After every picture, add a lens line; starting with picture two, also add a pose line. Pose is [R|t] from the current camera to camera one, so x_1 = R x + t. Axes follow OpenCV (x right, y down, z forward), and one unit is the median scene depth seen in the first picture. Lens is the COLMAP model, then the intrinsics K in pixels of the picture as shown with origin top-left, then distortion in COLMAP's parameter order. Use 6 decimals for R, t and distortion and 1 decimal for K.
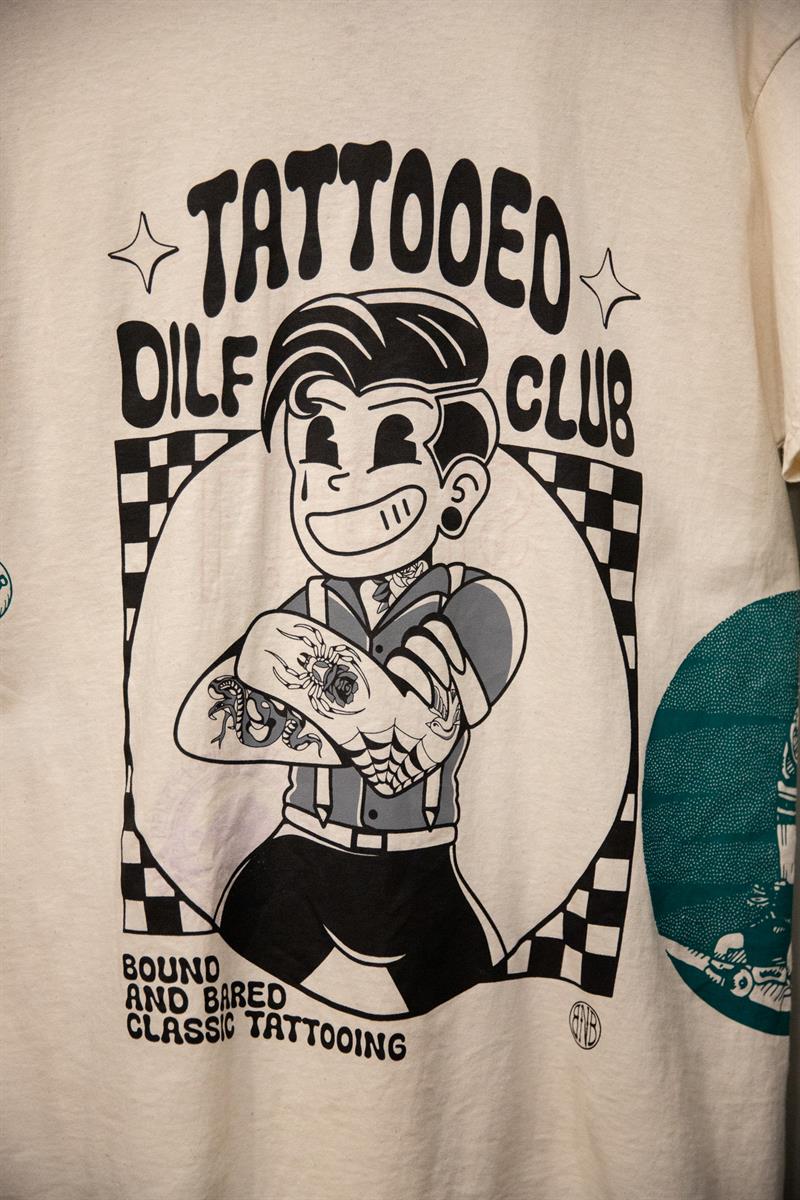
lens RADIAL K [[1785.2, 0, 397.2], [0, 1785.2, 623.8], [0, 0, 1]] dist [0.082725, 0.000000]
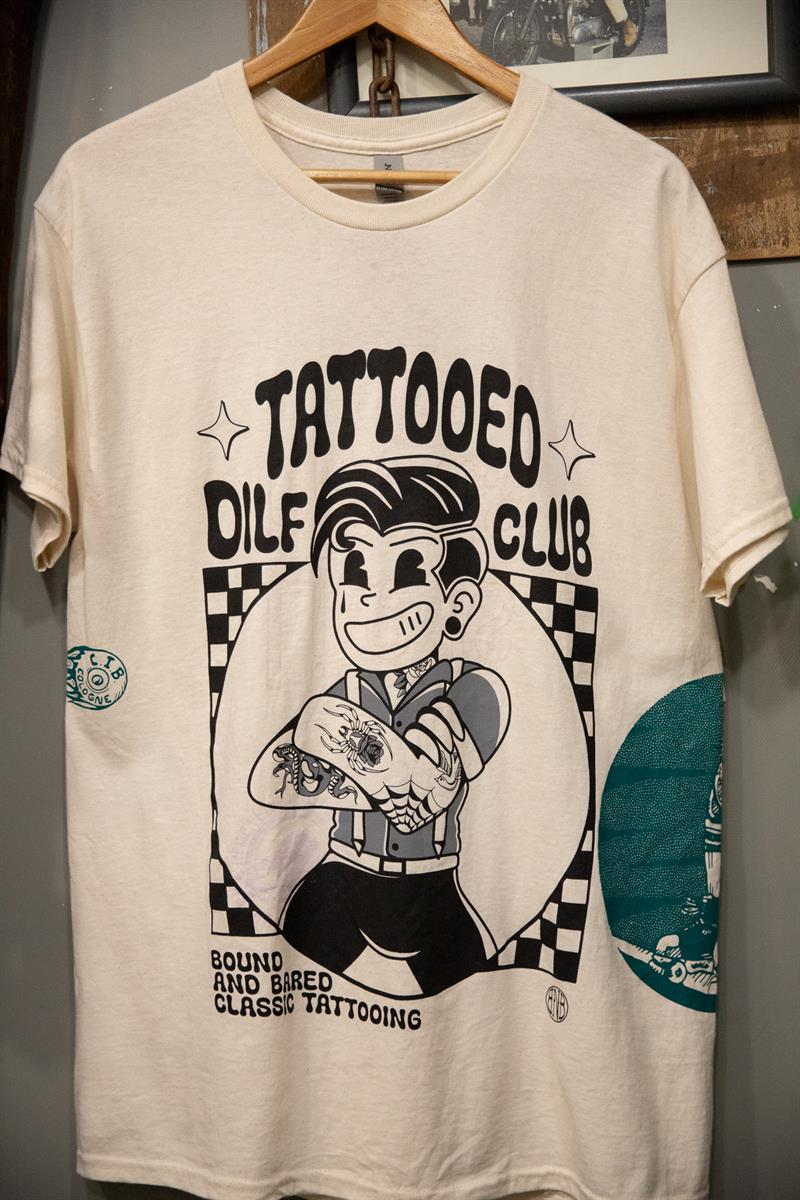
lens RADIAL K [[1789.7, 0, 403.1], [0, 1789.7, 624.5], [0, 0, 1]] dist [0.098697, 0.000000]
pose [[0.999126, -0.006202, -0.041342, 0.048639], [0.006470, 0.999959, 0.006348, -0.068461], [0.041301, -0.006610, 0.999125, -0.343204]]
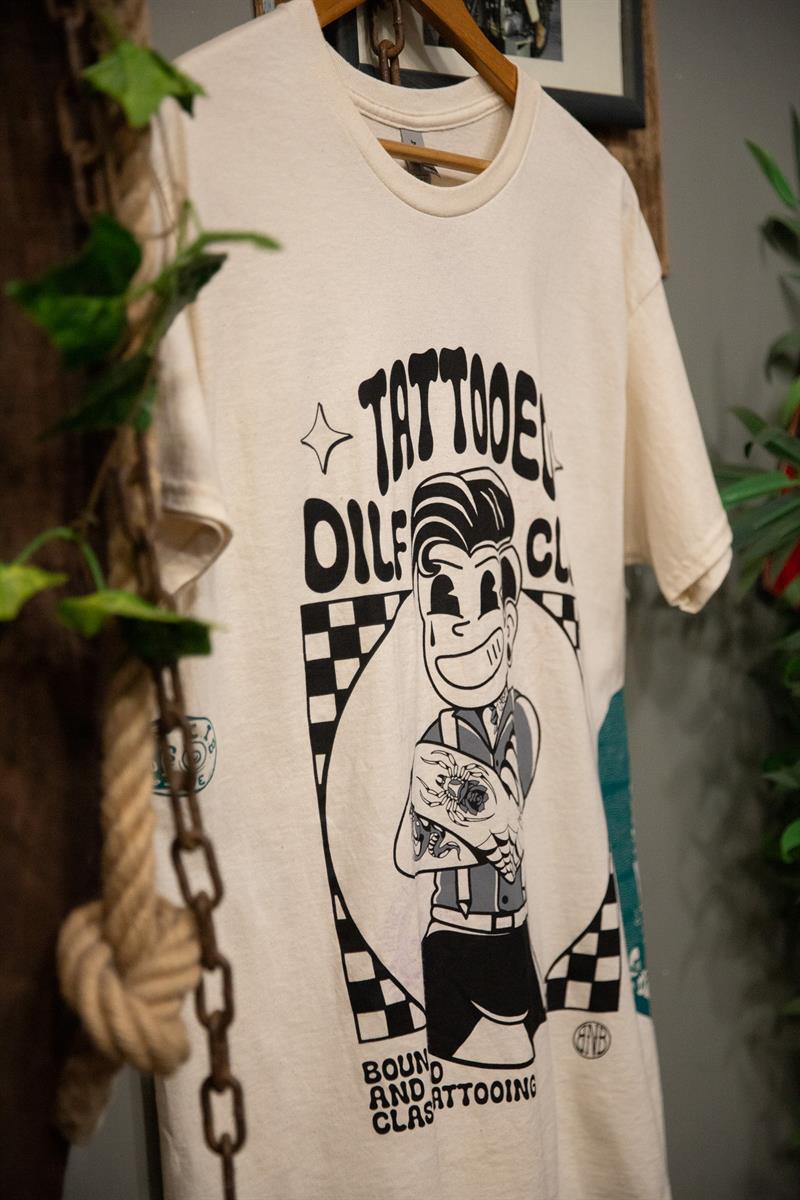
lens RADIAL K [[2086.0, 0, 452.9], [0, 2086.0, 624.3], [0, 0, 1]] dist [0.153135, 0.000000]
pose [[0.657965, -0.070350, 0.749755, -1.075633], [0.083319, 0.996315, 0.020366, -0.110282], [-0.748425, 0.049069, 0.661402, 0.076455]]
